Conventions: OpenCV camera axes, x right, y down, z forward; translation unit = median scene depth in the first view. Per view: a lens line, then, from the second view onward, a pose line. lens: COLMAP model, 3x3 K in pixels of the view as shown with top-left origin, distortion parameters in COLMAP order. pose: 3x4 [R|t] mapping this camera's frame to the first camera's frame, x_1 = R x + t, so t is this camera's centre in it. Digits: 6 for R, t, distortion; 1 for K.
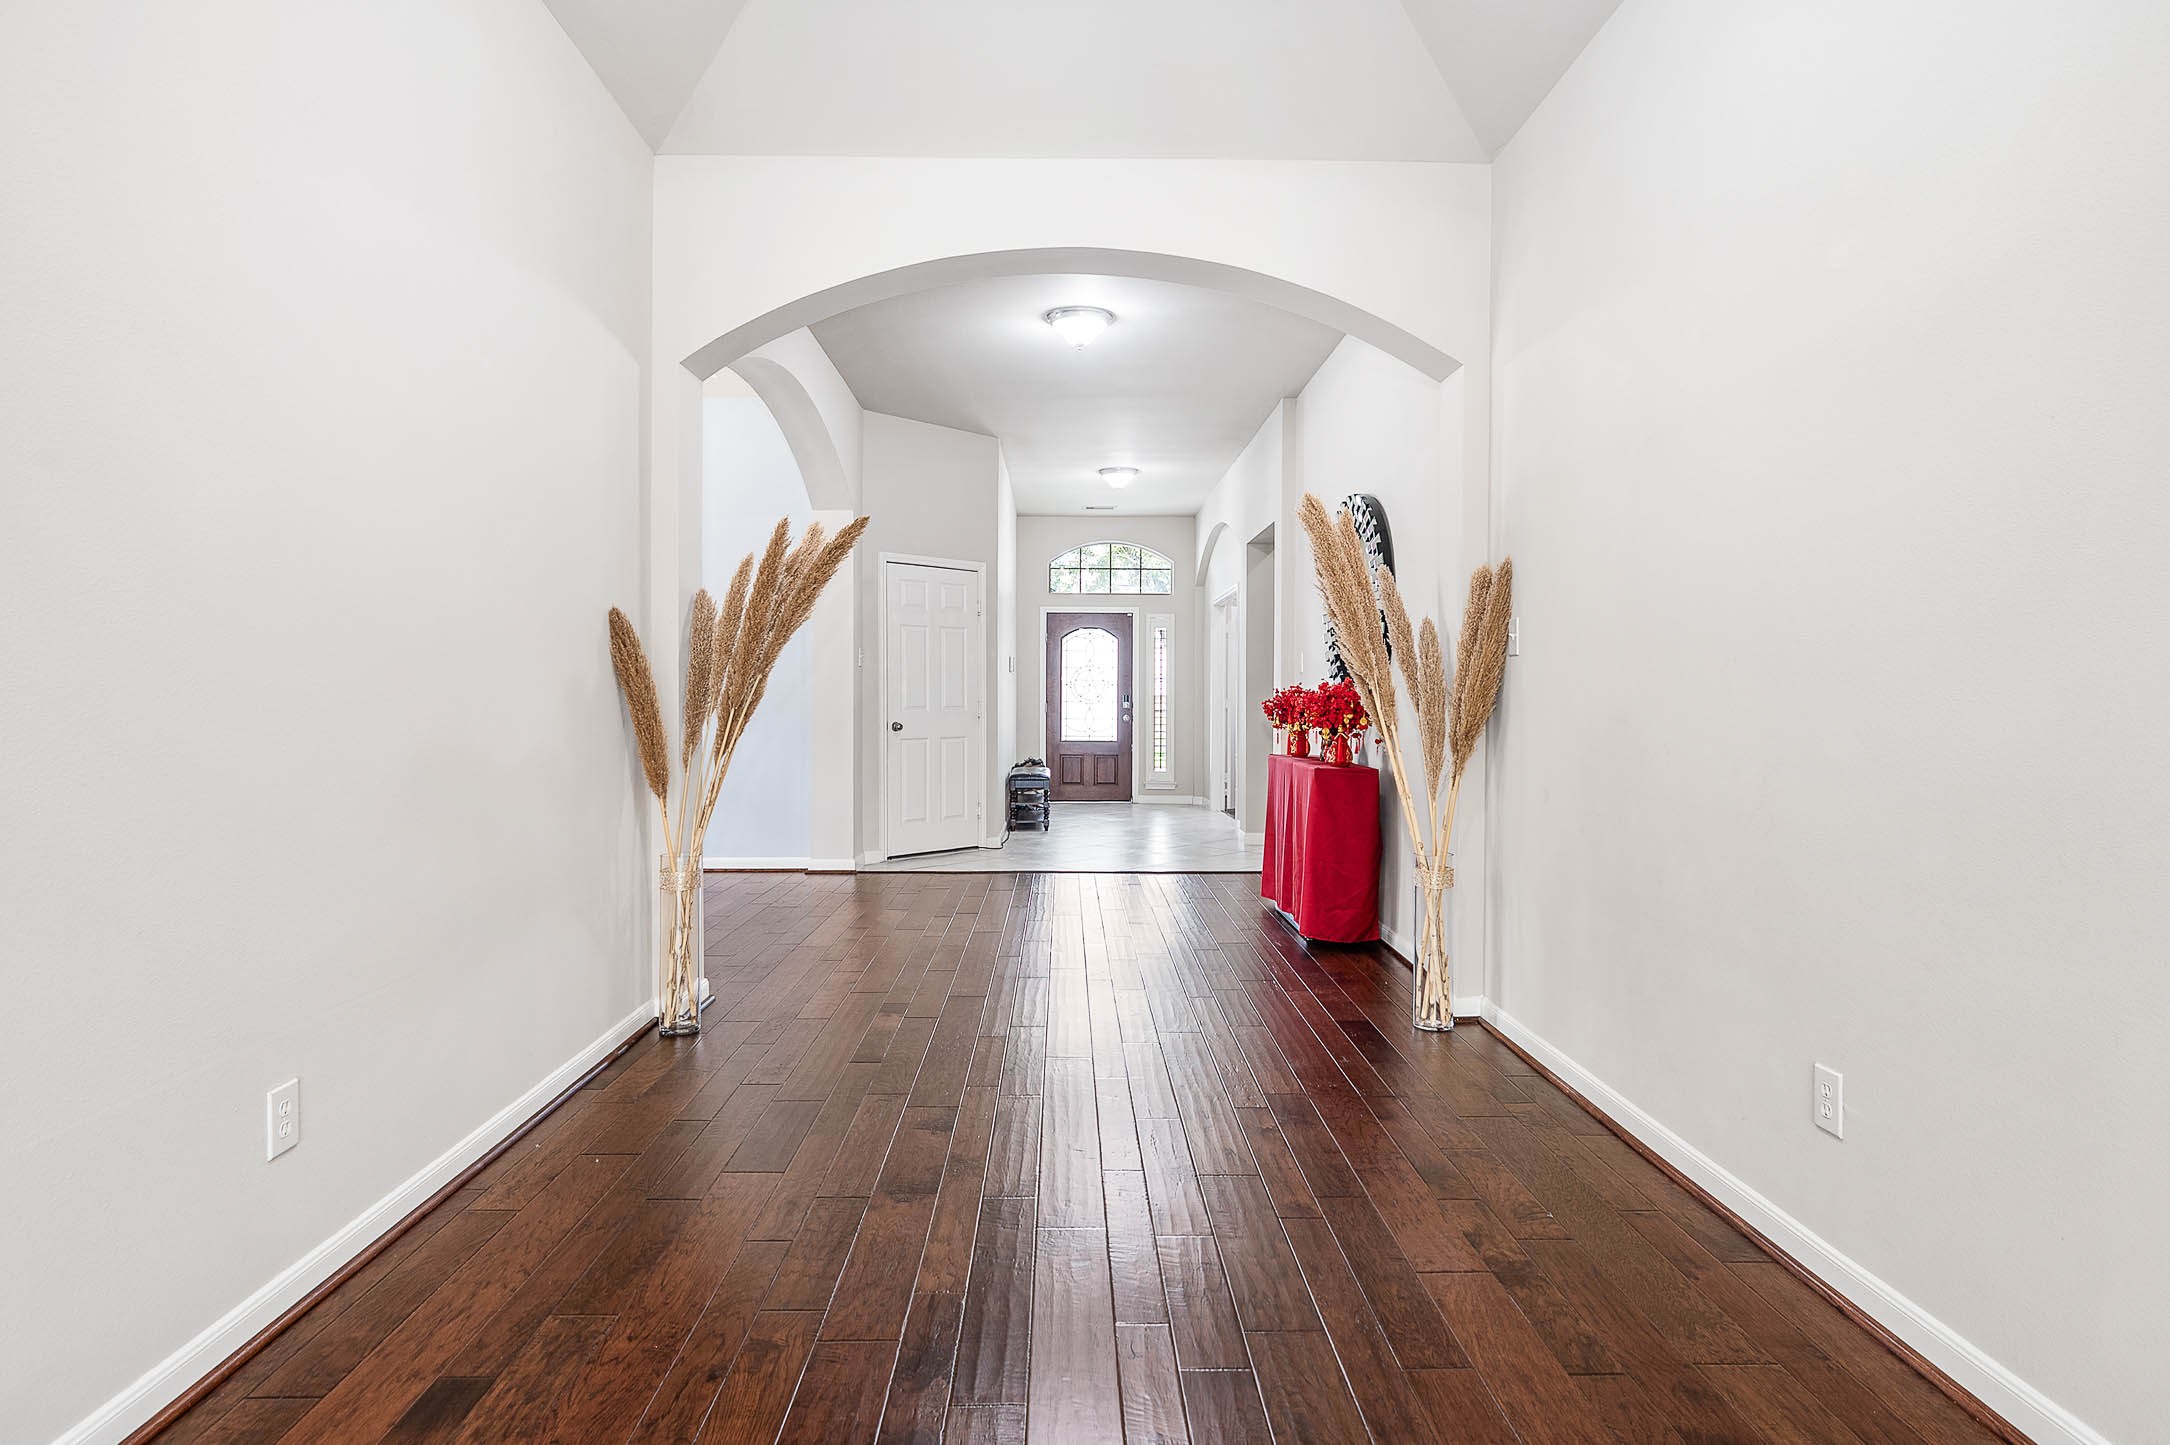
lens RADIAL K [[1160.0, 0, 1083.9], [0, 1160.0, 709.1], [0, 0, 1]] dist [0.005129, 0.000189]
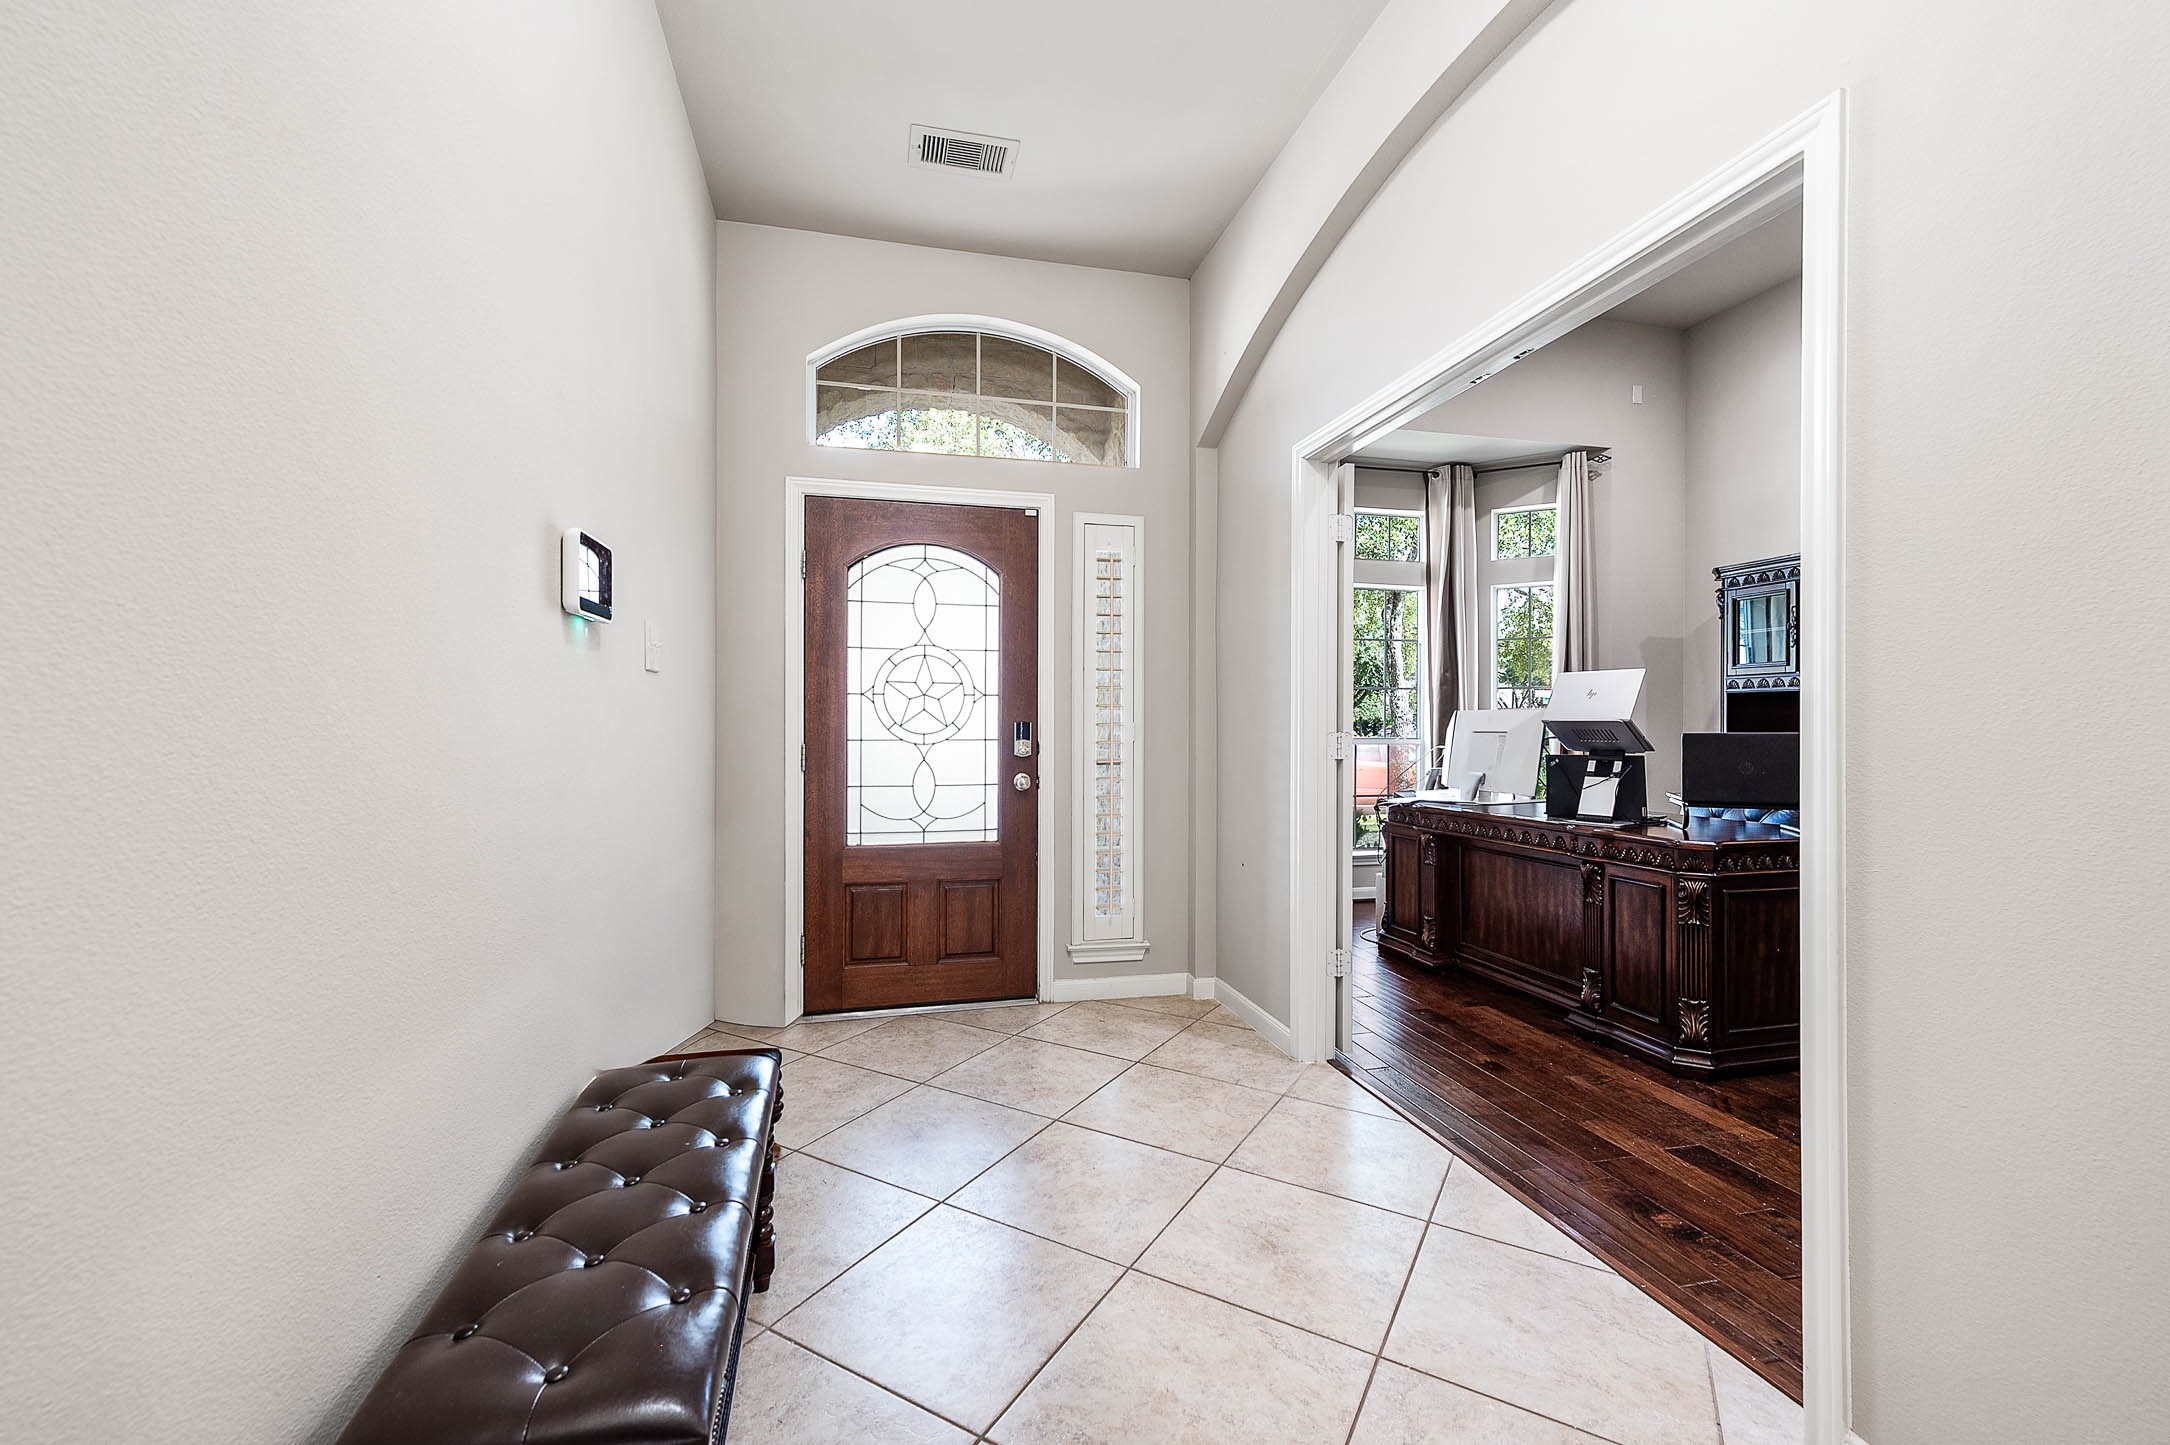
lens RADIAL K [[914.8, 0, 1090.7], [0, 914.8, 722.7], [0, 0, 1]] dist [0.000084, 0.000013]
pose [[0.978720, -0.000148, 0.205201, -0.003210], [0.003142, 0.999893, -0.014265, -0.007439], [-0.205177, 0.014606, 0.978616, 0.709225]]
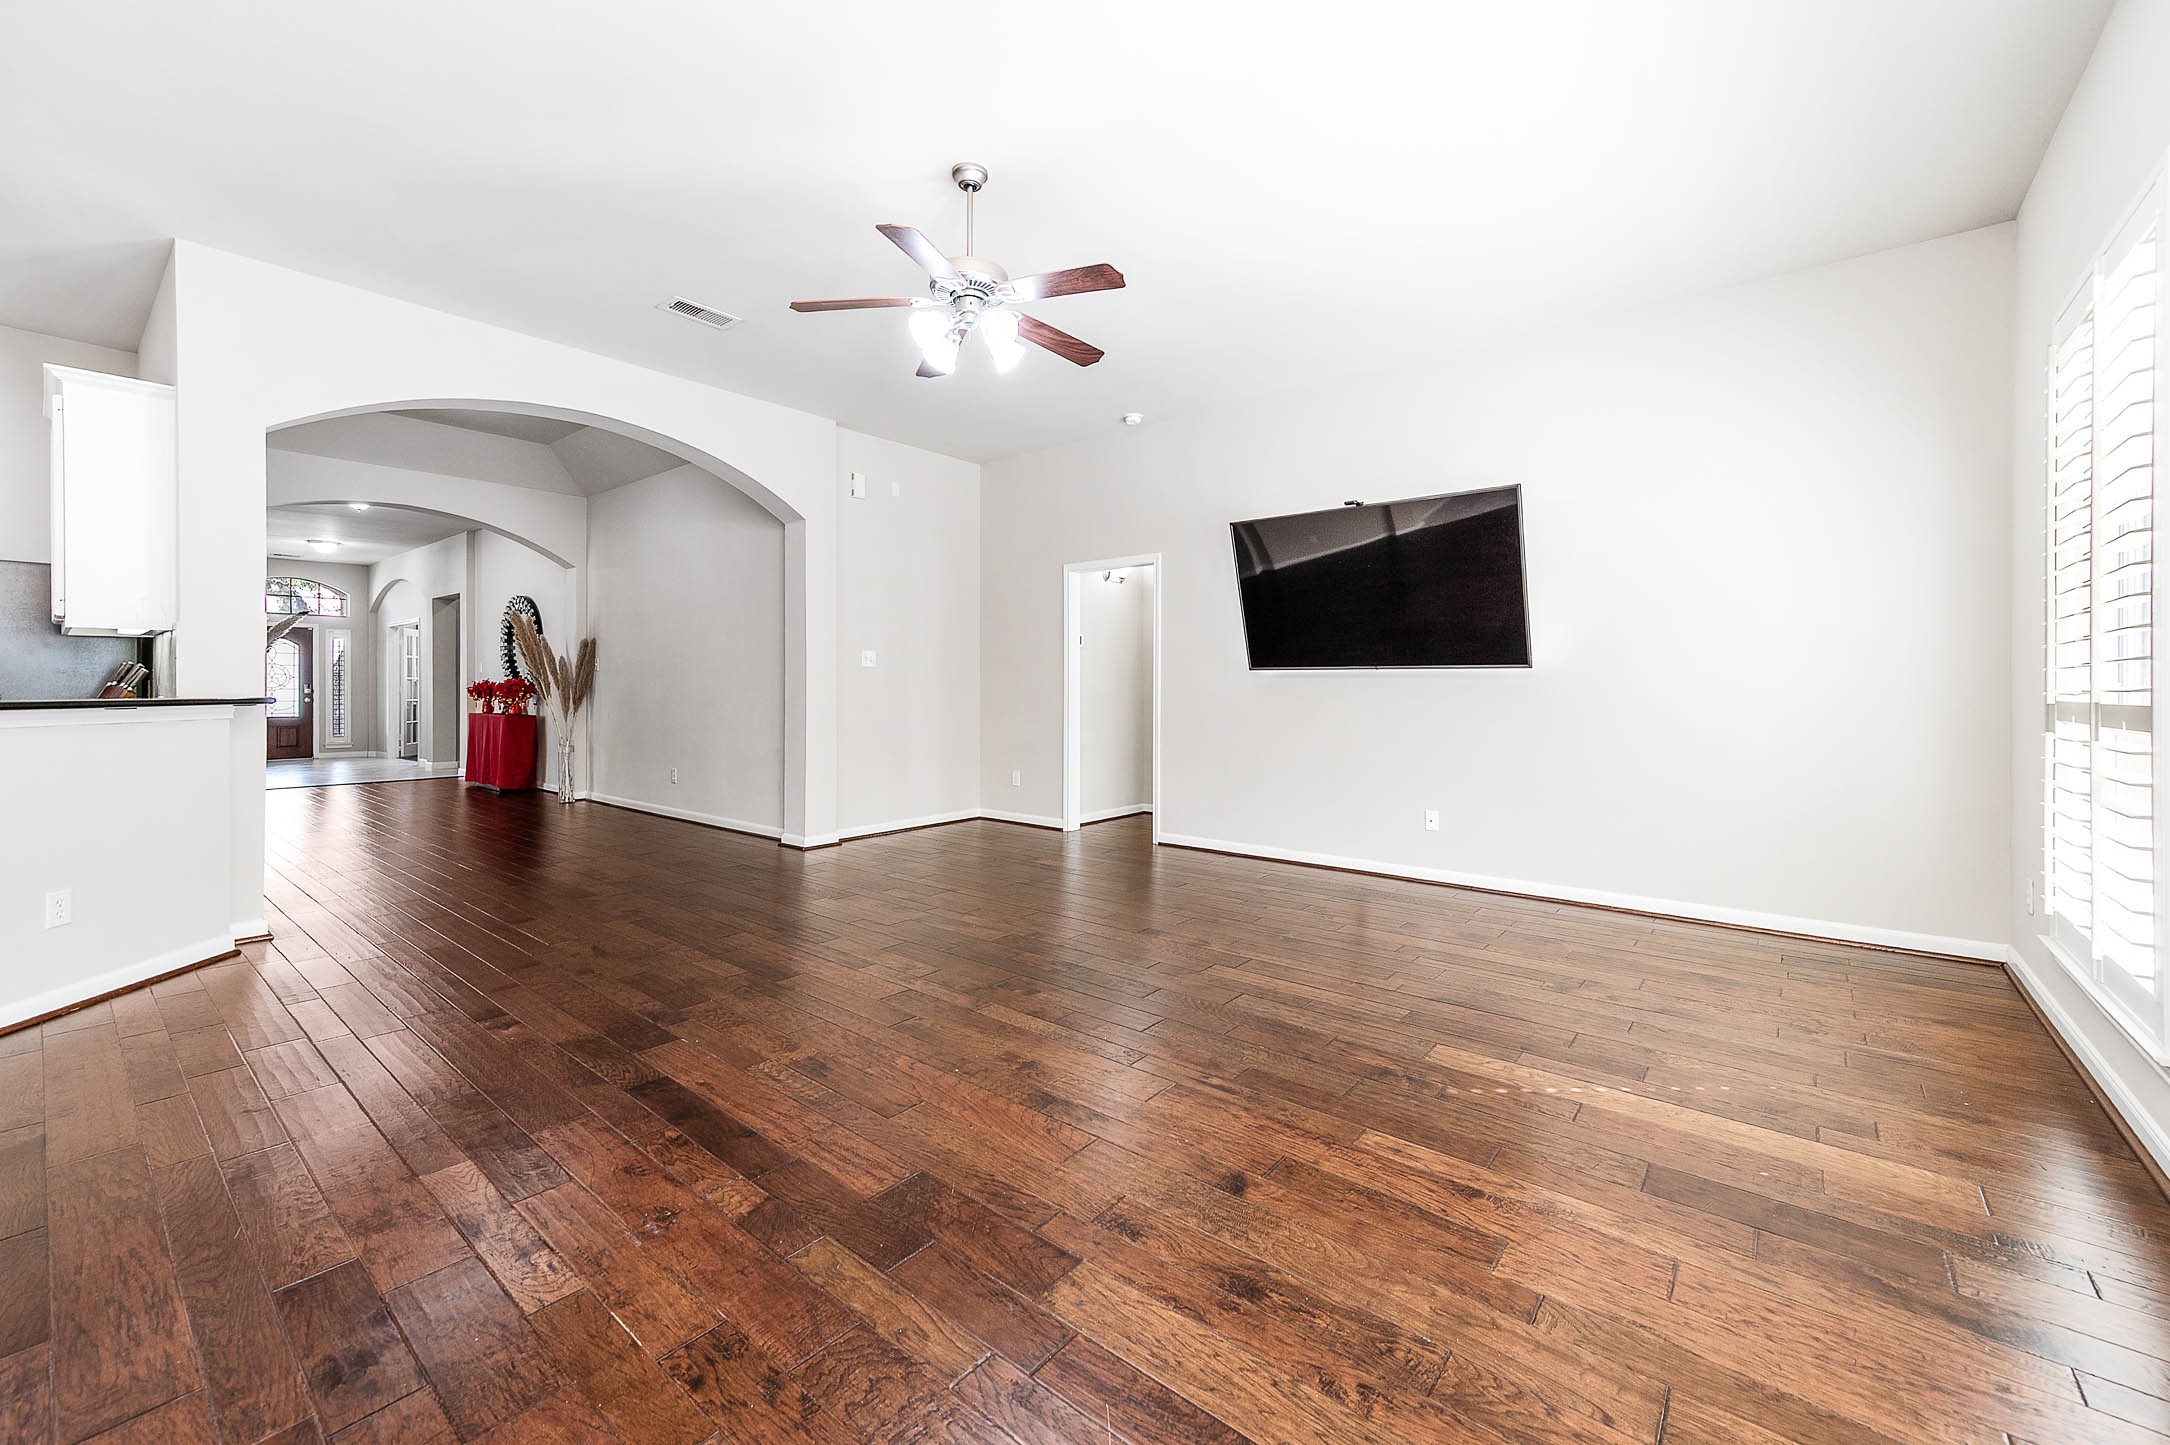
lens RADIAL K [[862.4, 0, 1070.6], [0, 862.4, 687.5], [0, 0, 1]] dist [0.010992, 0.000550]
pose [[0.654517, -0.004987, 0.756031, -0.162720], [0.010761, 0.999938, -0.002720, 0.005097], [-0.755971, 0.009916, 0.654530, -0.435293]]
